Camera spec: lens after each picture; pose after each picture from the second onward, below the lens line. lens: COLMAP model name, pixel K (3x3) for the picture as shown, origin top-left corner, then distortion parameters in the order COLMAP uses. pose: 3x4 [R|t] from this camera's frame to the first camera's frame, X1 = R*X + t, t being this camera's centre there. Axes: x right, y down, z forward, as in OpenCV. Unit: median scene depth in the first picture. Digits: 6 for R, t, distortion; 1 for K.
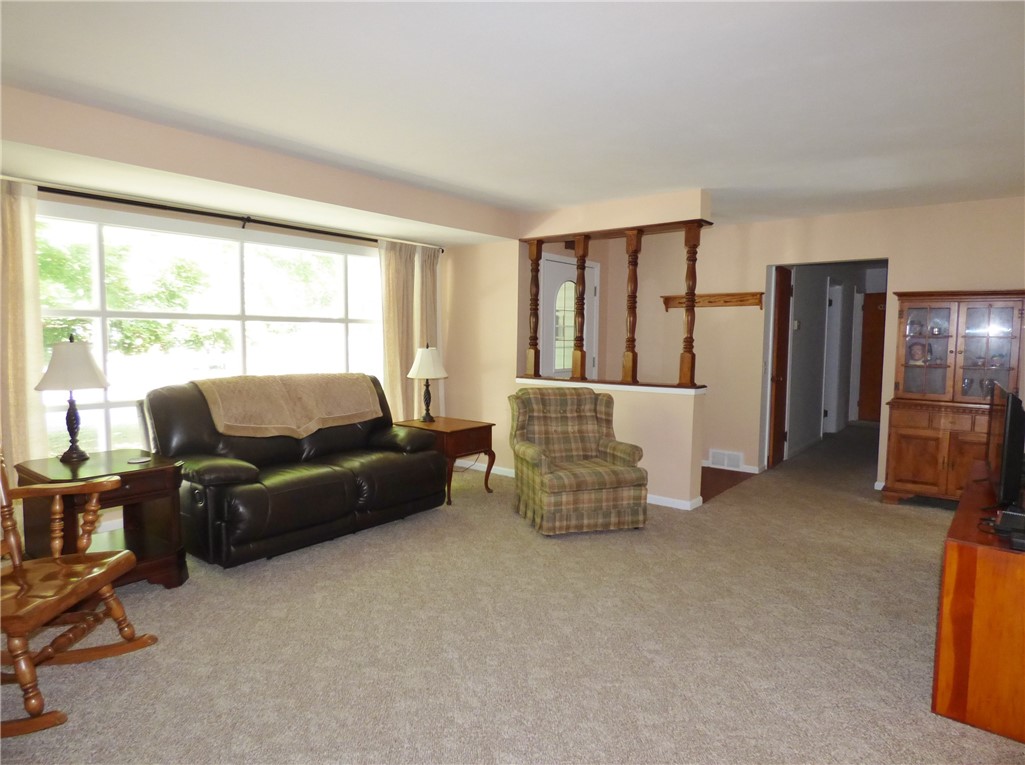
lens RADIAL K [[631.3, 0, 509.8], [0, 631.3, 381.7], [0, 0, 1]] dist [-0.002528, -0.001888]
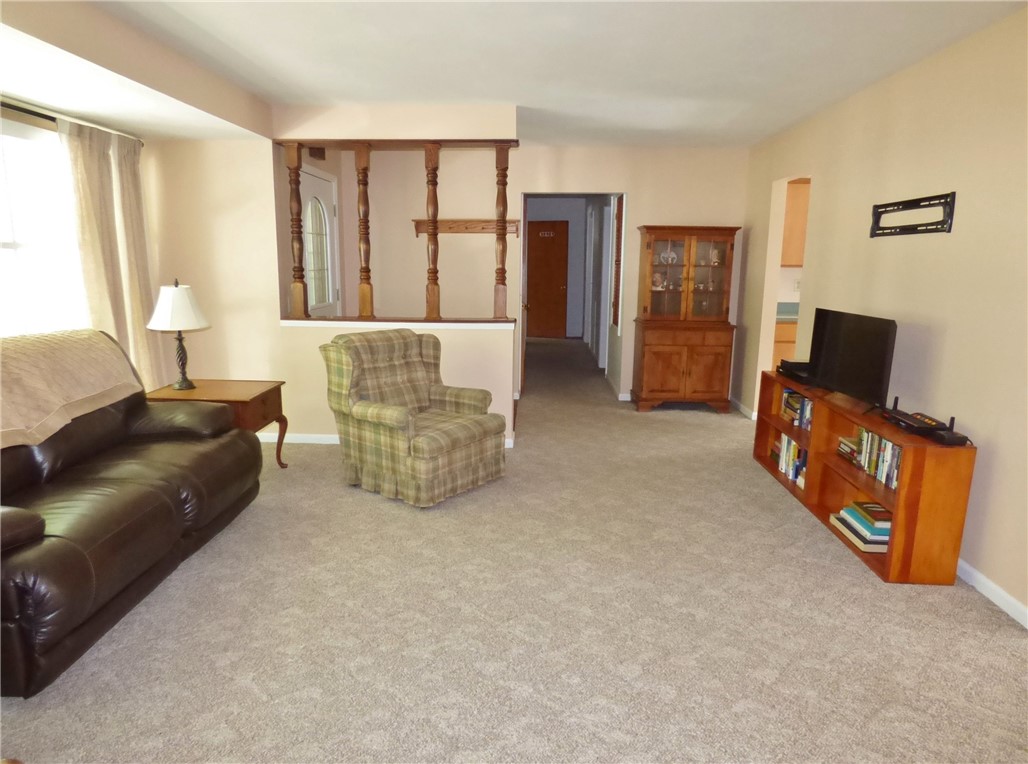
lens RADIAL K [[637.4, 0, 514.0], [0, 637.4, 382.0], [0, 0, 1]] dist [-0.010980, -0.001211]
pose [[0.803365, -0.113401, 0.584589, -0.290640], [0.041729, 0.990007, 0.134700, -0.031094], [-0.594023, -0.083819, 0.800070, 0.225322]]
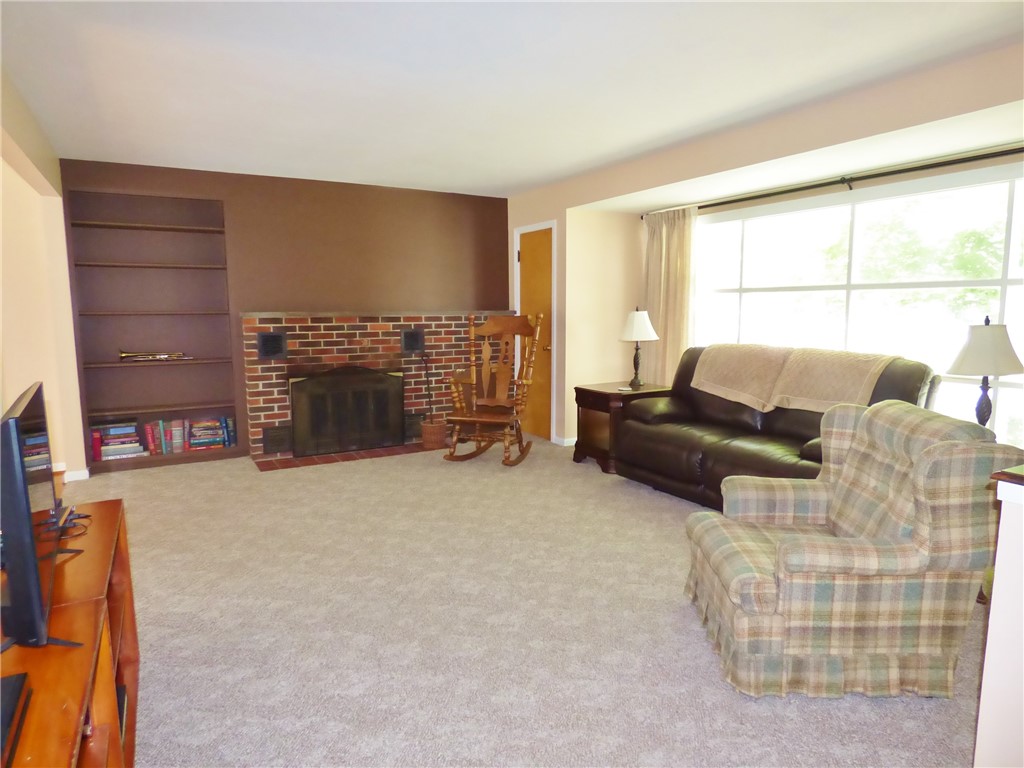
lens RADIAL K [[630.6, 0, 509.3], [0, 630.6, 383.2], [0, 0, 1]] dist [-0.002528, -0.001888]
pose [[-0.374799, 0.102703, -0.921400, 0.653492], [-0.066032, 0.988364, 0.137026, -0.056851], [0.924752, 0.112199, -0.363656, 0.914682]]
